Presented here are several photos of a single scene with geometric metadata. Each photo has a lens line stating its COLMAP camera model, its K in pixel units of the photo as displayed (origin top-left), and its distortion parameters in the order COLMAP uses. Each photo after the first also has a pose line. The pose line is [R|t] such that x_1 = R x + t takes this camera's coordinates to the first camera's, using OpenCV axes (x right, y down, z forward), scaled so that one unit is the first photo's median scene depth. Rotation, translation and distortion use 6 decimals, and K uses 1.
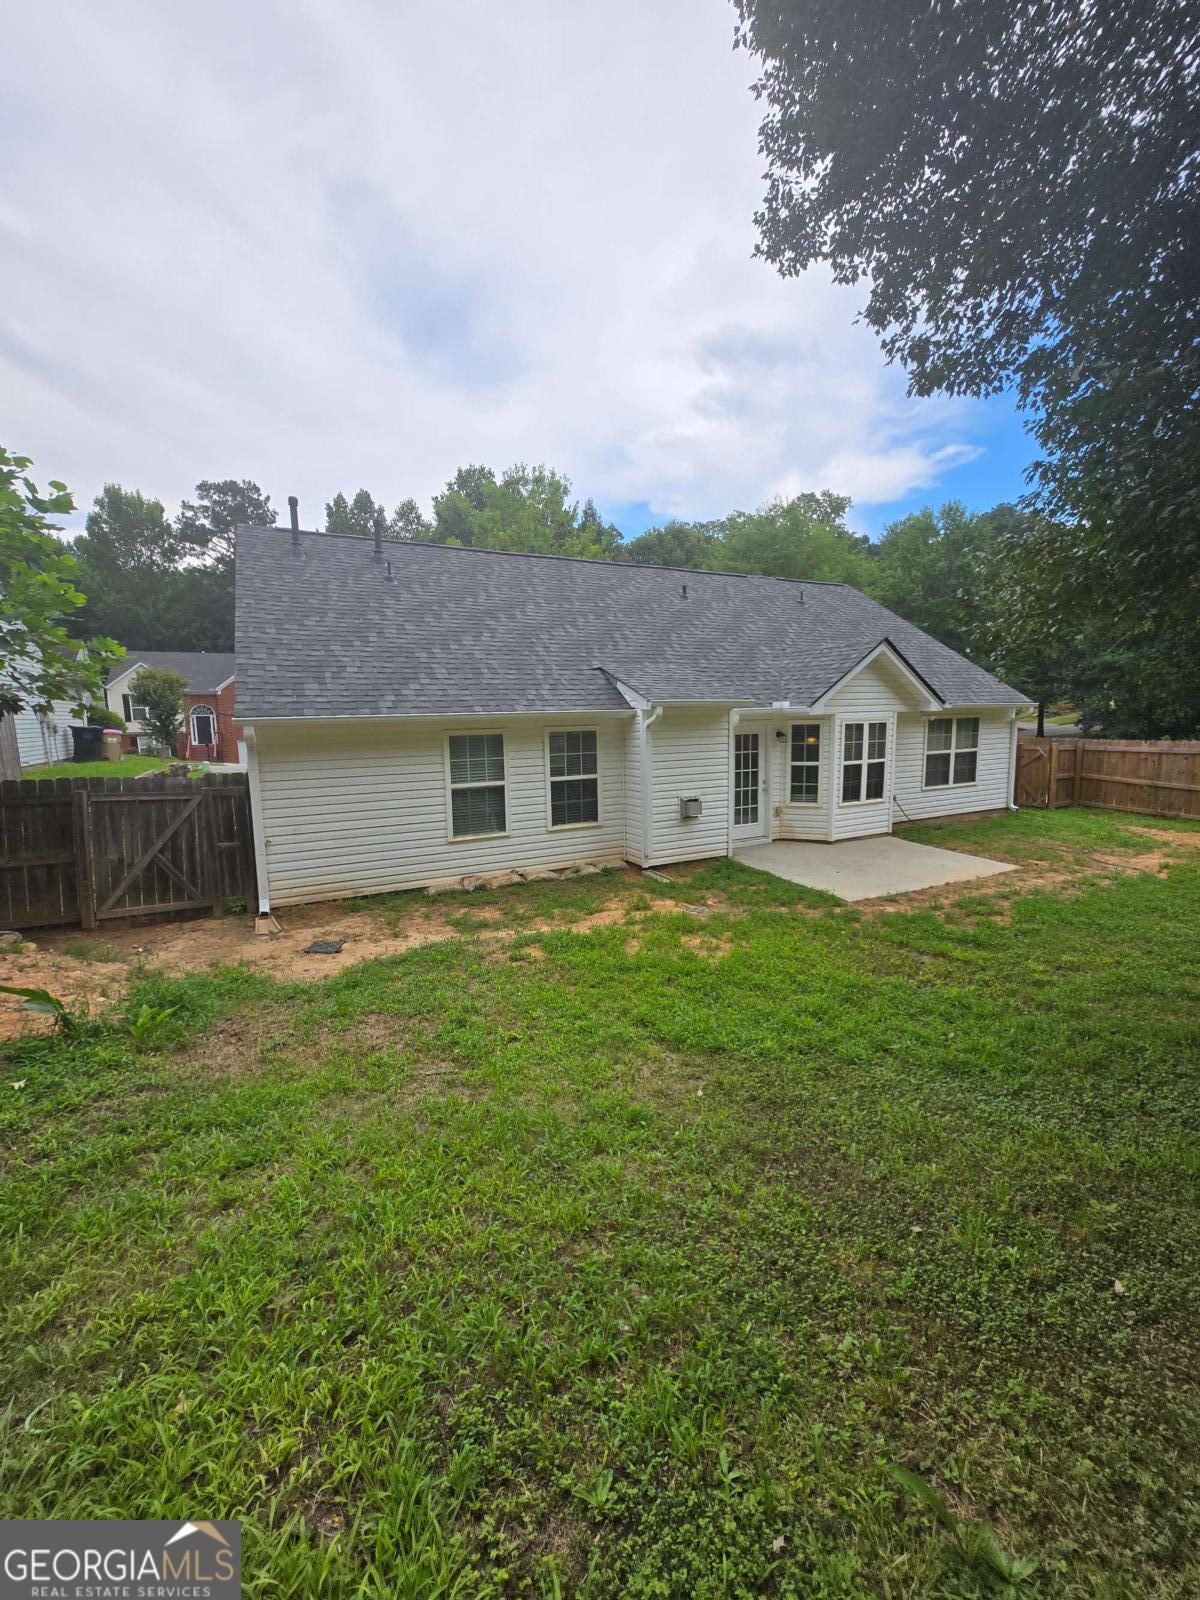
lens RADIAL K [[625.6, 0, 595.6], [0, 625.6, 791.0], [0, 0, 1]] dist [0.001508, -0.000199]
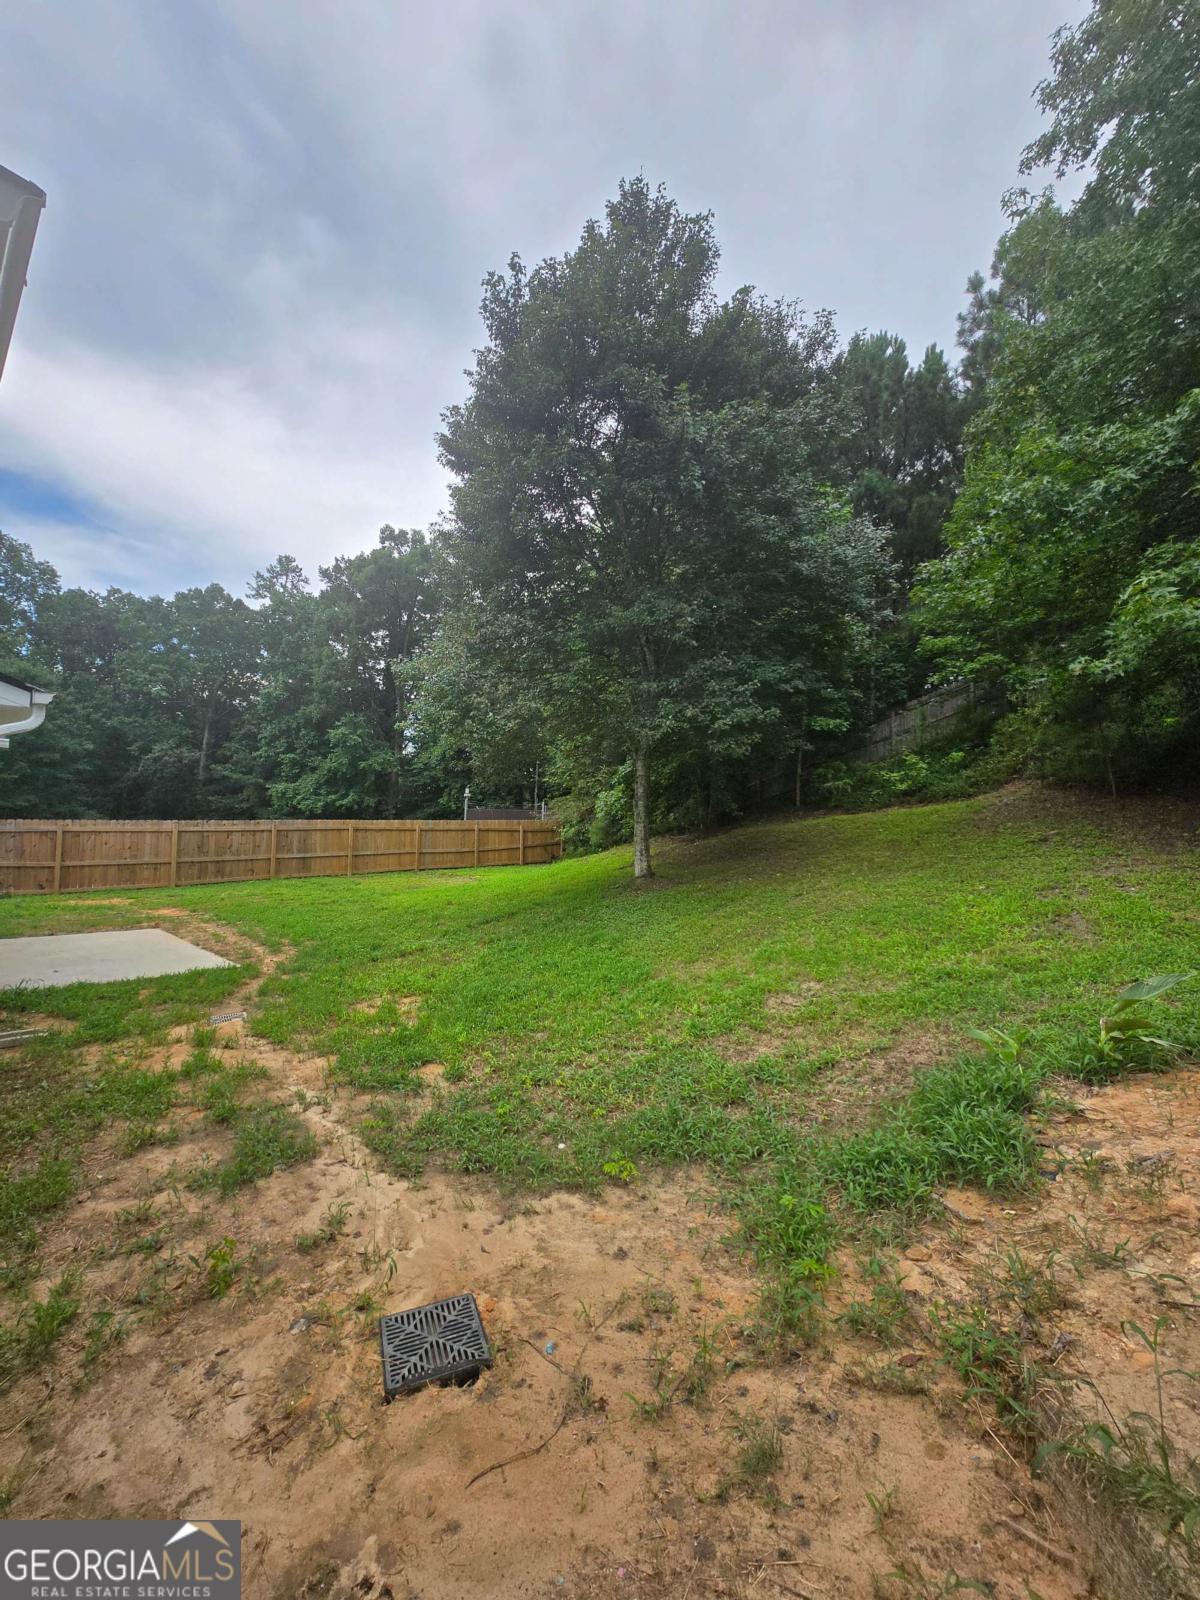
lens RADIAL K [[625.6, 0, 595.6], [0, 625.6, 791.0], [0, 0, 1]] dist [0.001508, -0.000199]
pose [[-0.338417, 0.052819, 0.939513, -0.703894], [0.121536, 0.992514, -0.012021, 0.004774], [-0.933115, 0.110116, -0.342303, 0.941426]]
